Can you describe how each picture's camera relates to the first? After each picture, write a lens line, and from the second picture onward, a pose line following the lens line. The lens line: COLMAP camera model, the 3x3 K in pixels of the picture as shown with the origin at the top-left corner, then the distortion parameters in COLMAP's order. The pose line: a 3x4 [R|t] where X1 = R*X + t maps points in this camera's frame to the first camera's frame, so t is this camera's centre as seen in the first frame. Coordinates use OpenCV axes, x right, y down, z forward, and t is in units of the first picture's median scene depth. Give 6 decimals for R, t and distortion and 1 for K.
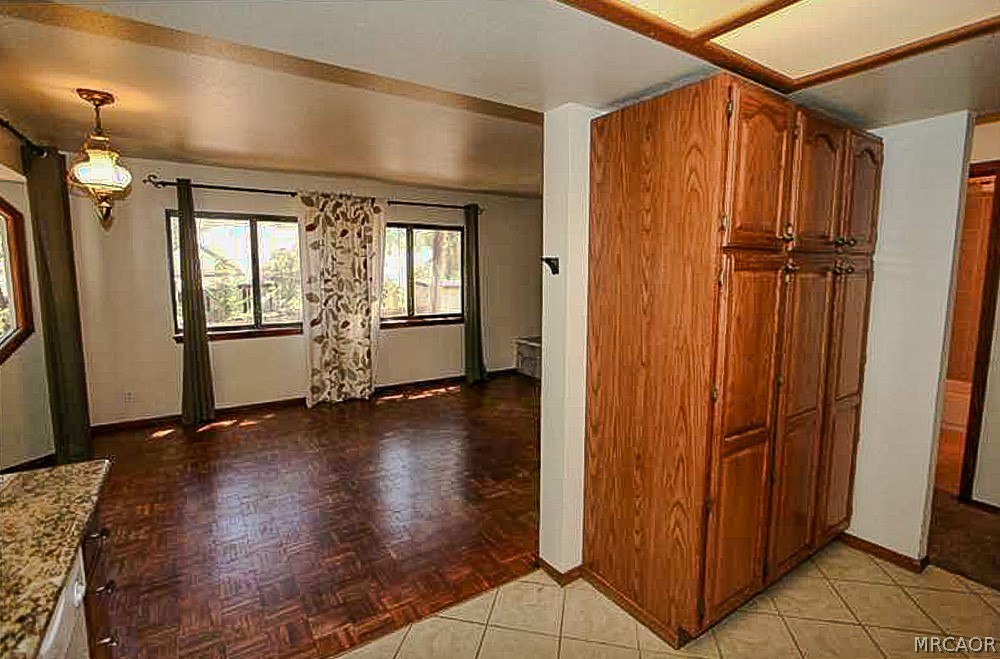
lens RADIAL K [[468.8, 0, 497.5], [0, 468.8, 317.6], [0, 0, 1]] dist [-0.014682, 0.000950]
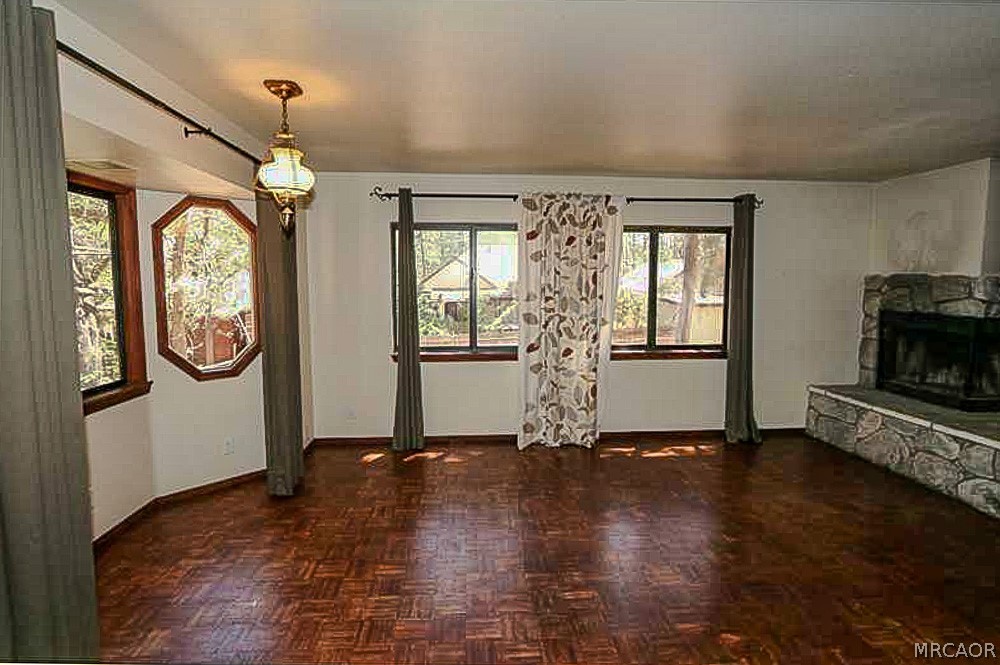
lens RADIAL K [[475.2, 0, 490.0], [0, 475.2, 317.1], [0, 0, 1]] dist [-0.018575, 0.001642]
pose [[0.867978, 0.035402, -0.495339, -0.035239], [-0.051444, 0.998499, -0.018783, -0.024815], [0.493931, 0.041786, 0.868497, 0.218035]]
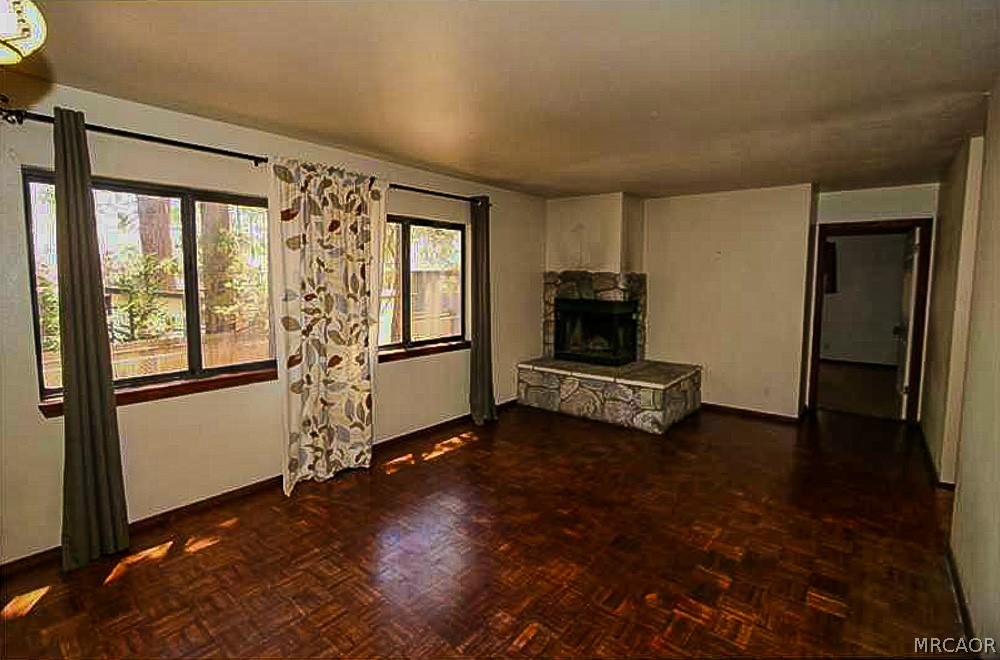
lens RADIAL K [[468.8, 0, 509.1], [0, 468.8, 314.0], [0, 0, 1]] dist [-0.014682, 0.000950]
pose [[0.954015, -0.020560, 0.299052, -0.293477], [0.028490, 0.999348, -0.022180, -0.031949], [-0.298401, 0.029681, 0.953979, 0.288253]]
